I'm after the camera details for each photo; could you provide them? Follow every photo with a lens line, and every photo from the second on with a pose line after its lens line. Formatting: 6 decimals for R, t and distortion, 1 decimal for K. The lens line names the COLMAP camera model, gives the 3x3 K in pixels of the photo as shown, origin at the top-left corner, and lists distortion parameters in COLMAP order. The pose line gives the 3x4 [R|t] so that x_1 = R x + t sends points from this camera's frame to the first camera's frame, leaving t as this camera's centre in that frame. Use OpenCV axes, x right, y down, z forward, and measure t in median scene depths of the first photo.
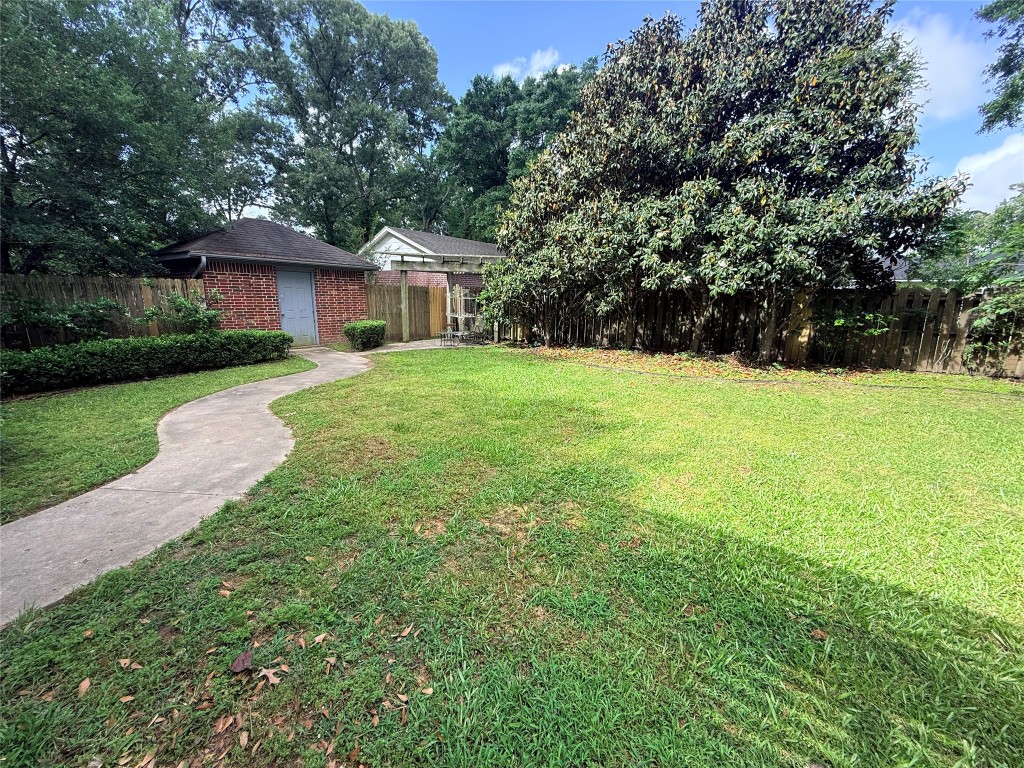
lens RADIAL K [[408.2, 0, 512.0], [0, 408.2, 384.0], [0, 0, 1]] dist [-0.000229, 0.000211]
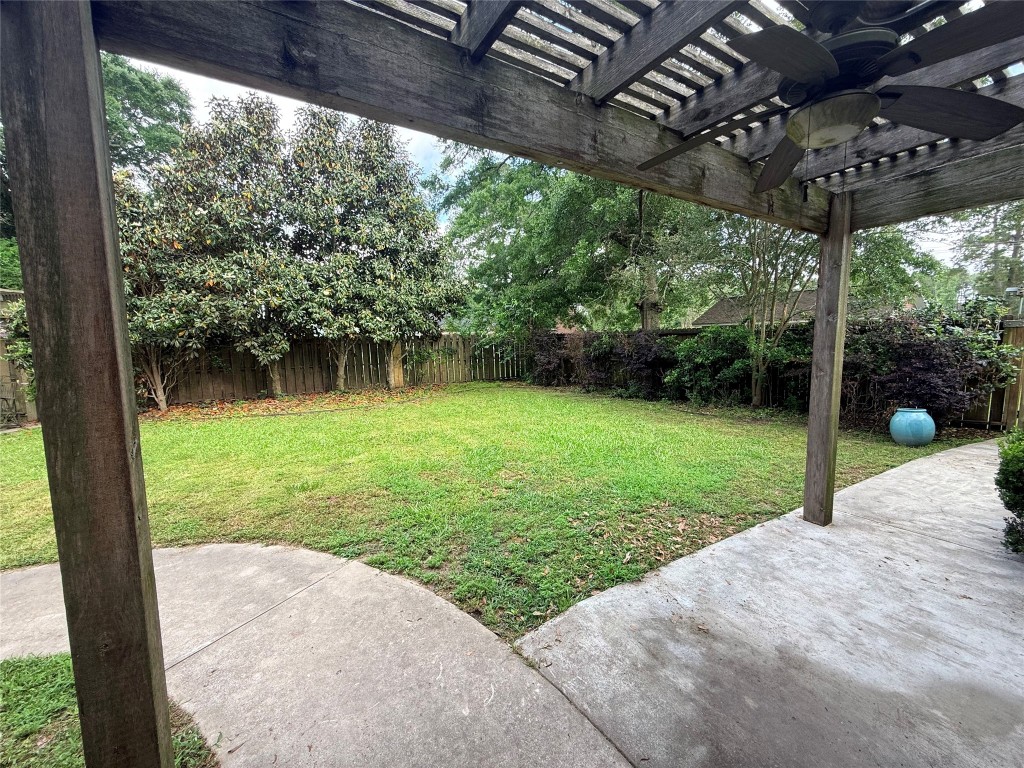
lens RADIAL K [[408.2, 0, 512.0], [0, 408.2, 384.0], [0, 0, 1]] dist [-0.000229, 0.000211]
pose [[0.404445, -0.117217, 0.907020, -0.549097], [0.213311, 0.976490, 0.031078, -0.033010], [-0.889338, 0.180908, 0.419940, 0.080925]]
